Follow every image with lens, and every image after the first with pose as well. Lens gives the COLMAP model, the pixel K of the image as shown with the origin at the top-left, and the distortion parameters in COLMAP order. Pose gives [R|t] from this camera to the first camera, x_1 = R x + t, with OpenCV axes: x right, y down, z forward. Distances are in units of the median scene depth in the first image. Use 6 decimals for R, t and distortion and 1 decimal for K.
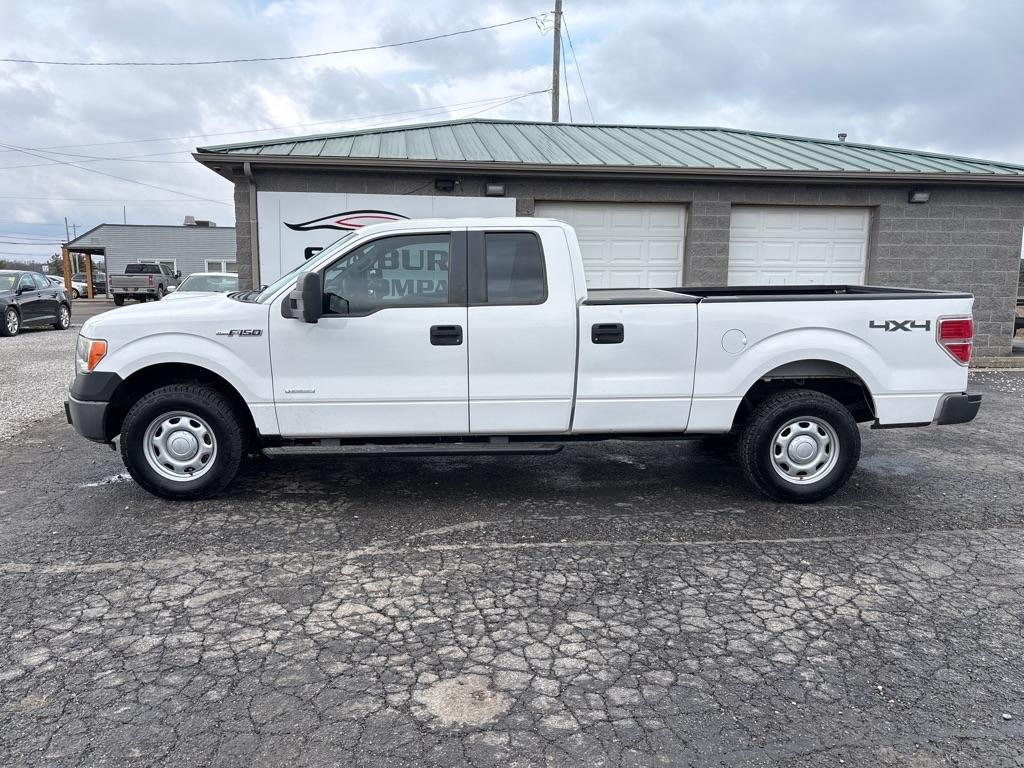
lens RADIAL K [[756.5, 0, 508.2], [0, 756.5, 391.7], [0, 0, 1]] dist [0.036265, -0.019524]
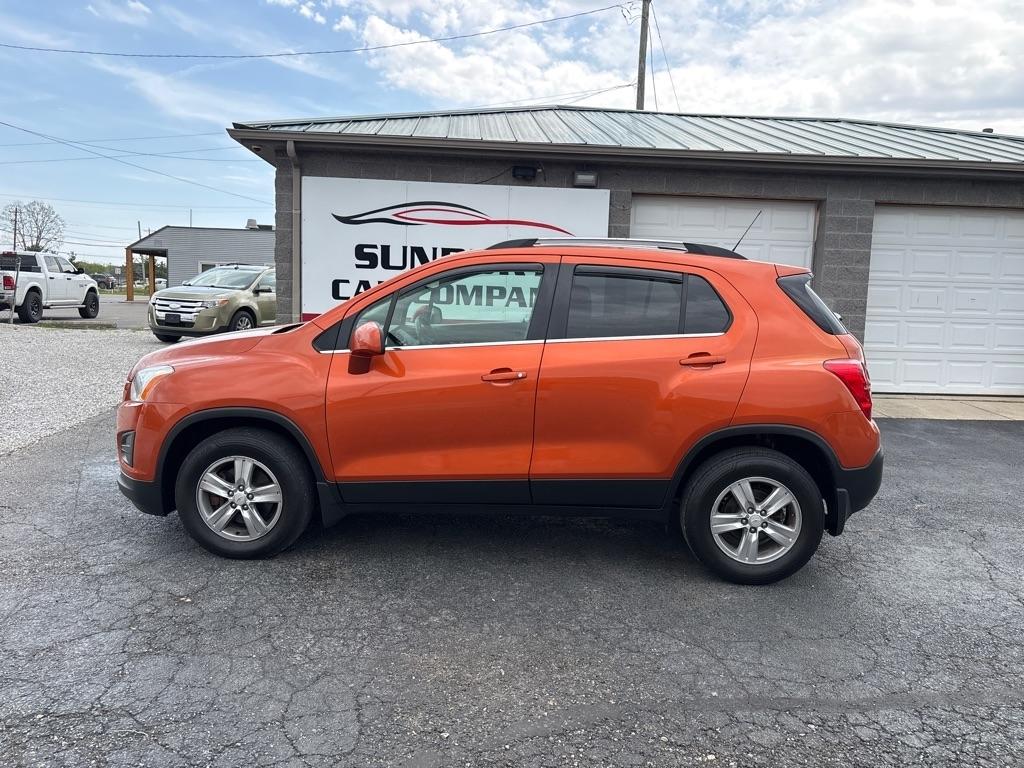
lens RADIAL K [[757.2, 0, 514.7], [0, 757.2, 375.9], [0, 0, 1]] dist [0.046777, -0.045235]
pose [[0.997326, 0.032441, -0.065491, -0.032630], [-0.034775, 0.998789, -0.034814, -0.021506], [0.064283, 0.036998, 0.997246, 0.178744]]
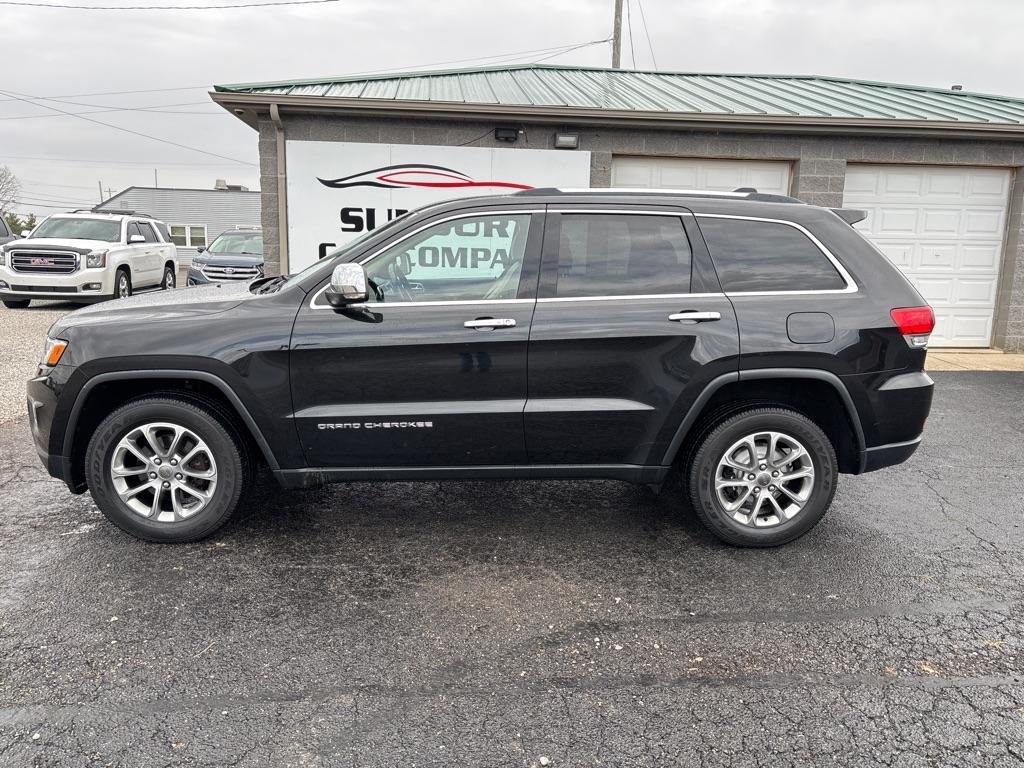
lens RADIAL K [[757.2, 0, 513.7], [0, 757.2, 383.8], [0, 0, 1]] dist [0.046777, -0.045235]
pose [[0.999280, 0.019984, -0.032254, -0.042946], [-0.019110, 0.999448, 0.027180, -0.019971], [0.032779, -0.026544, 0.999110, 0.150052]]
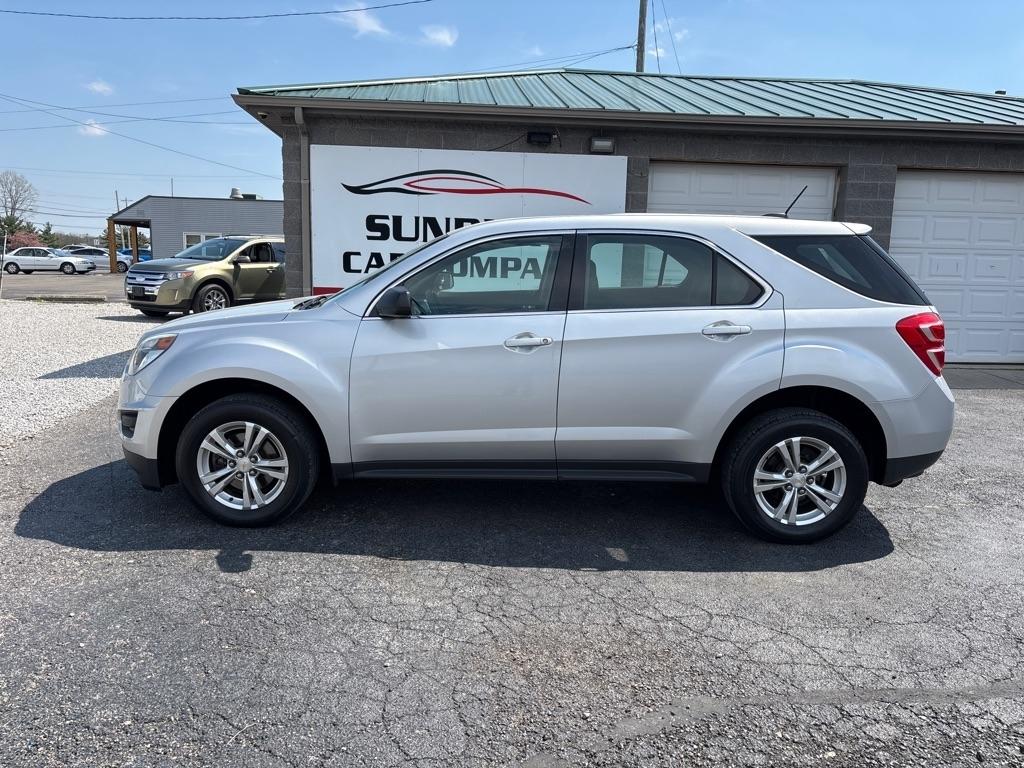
lens RADIAL K [[757.2, 0, 508.8], [0, 757.2, 382.1], [0, 0, 1]] dist [0.046777, -0.045235]
pose [[0.998375, 0.025476, -0.050969, -0.068425], [-0.024814, 0.999600, 0.013594, -0.025583], [0.051295, -0.012307, 0.998608, 0.189939]]
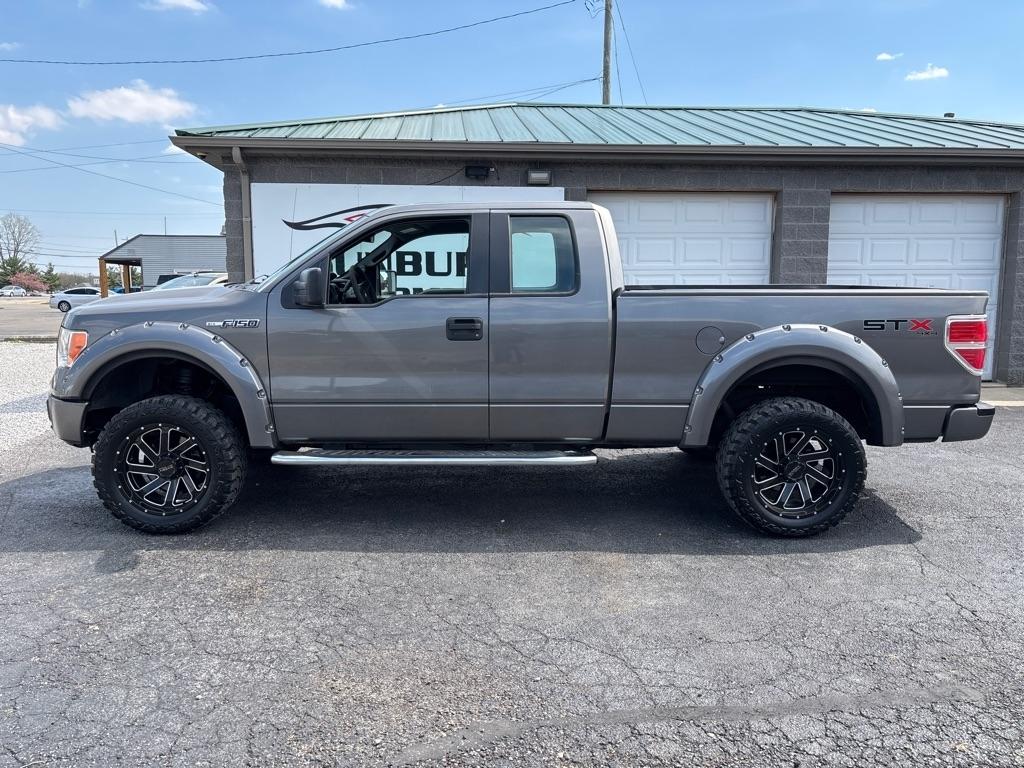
lens RADIAL K [[757.2, 0, 513.3], [0, 757.2, 385.7], [0, 0, 1]] dist [0.046777, -0.045235]
pose [[0.998631, -0.000045, -0.052310, -0.001771], [-0.000950, 0.999819, -0.019011, -0.027033], [0.052302, 0.019035, 0.998450, 0.186698]]
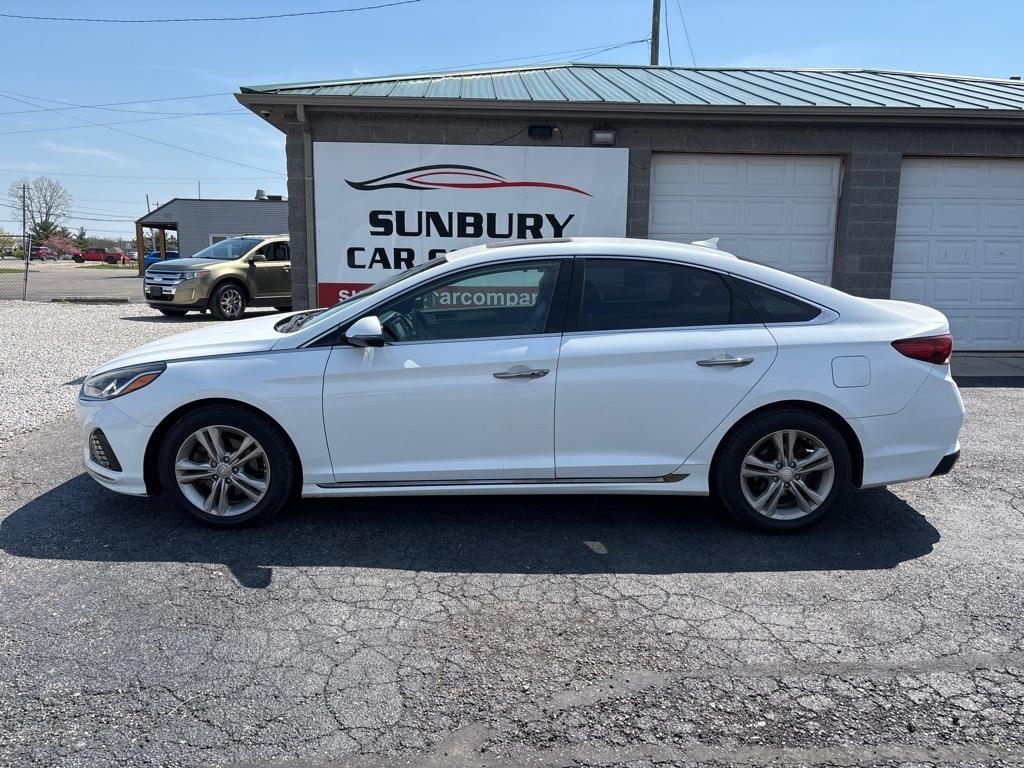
lens RADIAL K [[757.2, 0, 521.3], [0, 757.2, 380.1], [0, 0, 1]] dist [0.046777, -0.045235]
pose [[0.997151, 0.015109, -0.073909, -0.040227], [-0.014111, 0.999802, 0.014010, -0.020449], [0.074106, -0.012927, 0.997167, 0.187429]]
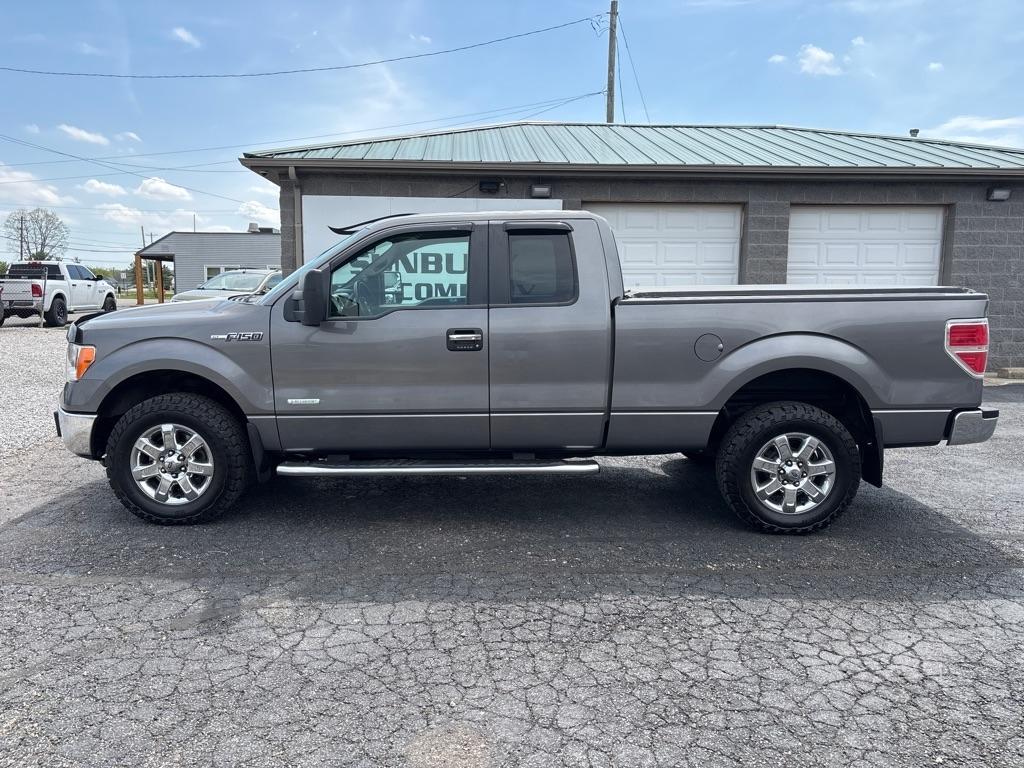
lens RADIAL K [[757.2, 0, 504.9], [0, 757.2, 384.8], [0, 0, 1]] dist [0.046777, -0.045235]
pose [[0.996658, 0.010129, -0.081061, 0.018212], [-0.011421, 0.999815, -0.015484, -0.002409], [0.080889, 0.016358, 0.996589, 0.028375]]
